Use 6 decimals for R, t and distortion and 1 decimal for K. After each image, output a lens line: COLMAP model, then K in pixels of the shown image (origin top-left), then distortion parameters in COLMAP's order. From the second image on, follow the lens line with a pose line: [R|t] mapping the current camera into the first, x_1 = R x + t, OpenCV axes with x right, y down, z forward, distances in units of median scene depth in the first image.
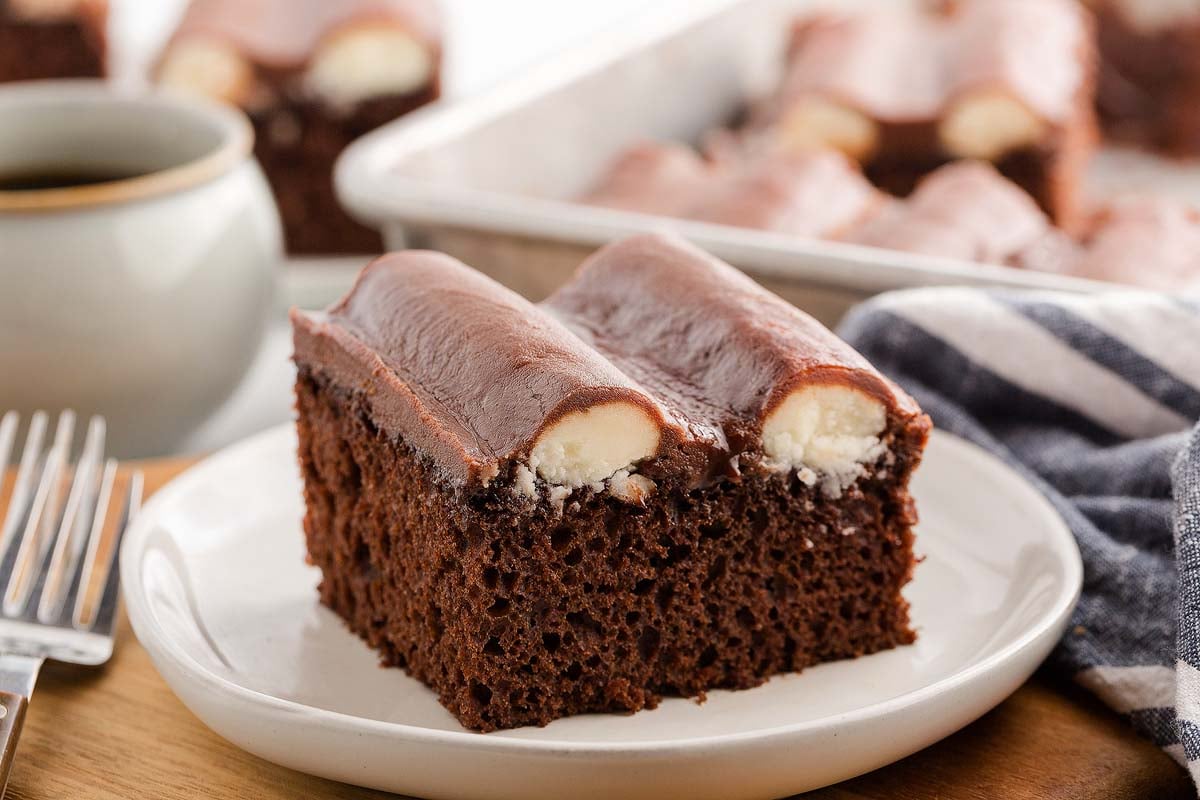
lens RADIAL K [[4517.1, 0, 603.3], [0, 4517.1, 309.6], [0, 0, 1]] dist [0.157191, 3.504763]
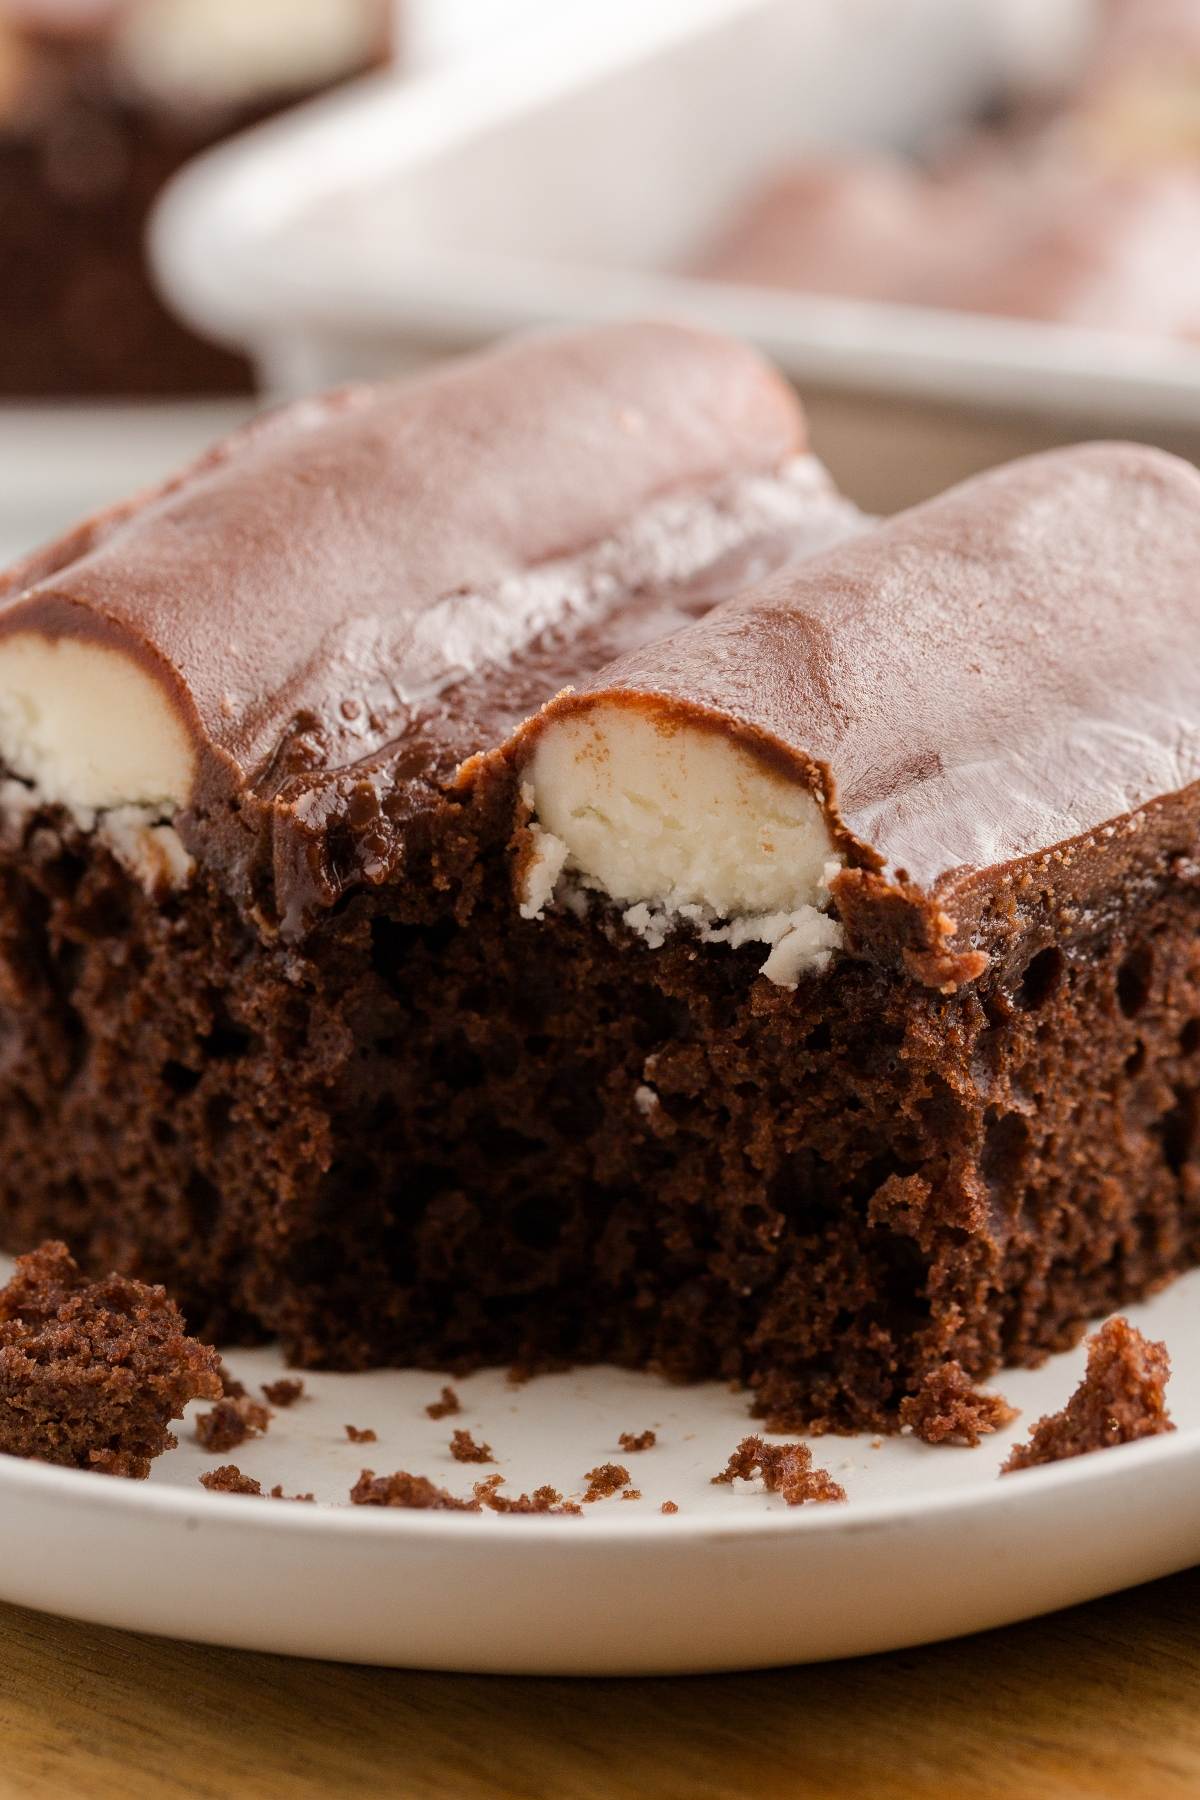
lens RADIAL K [[6947.7, 0, 600.0], [0, 6947.7, 900.0], [0, 0, 1]] dist [0.019731, 2.416155]
pose [[0.999327, -0.019587, -0.031003, 0.008826], [0.021129, 0.998514, 0.050230, 0.003589], [0.029973, -0.050852, 0.998256, 0.256754]]
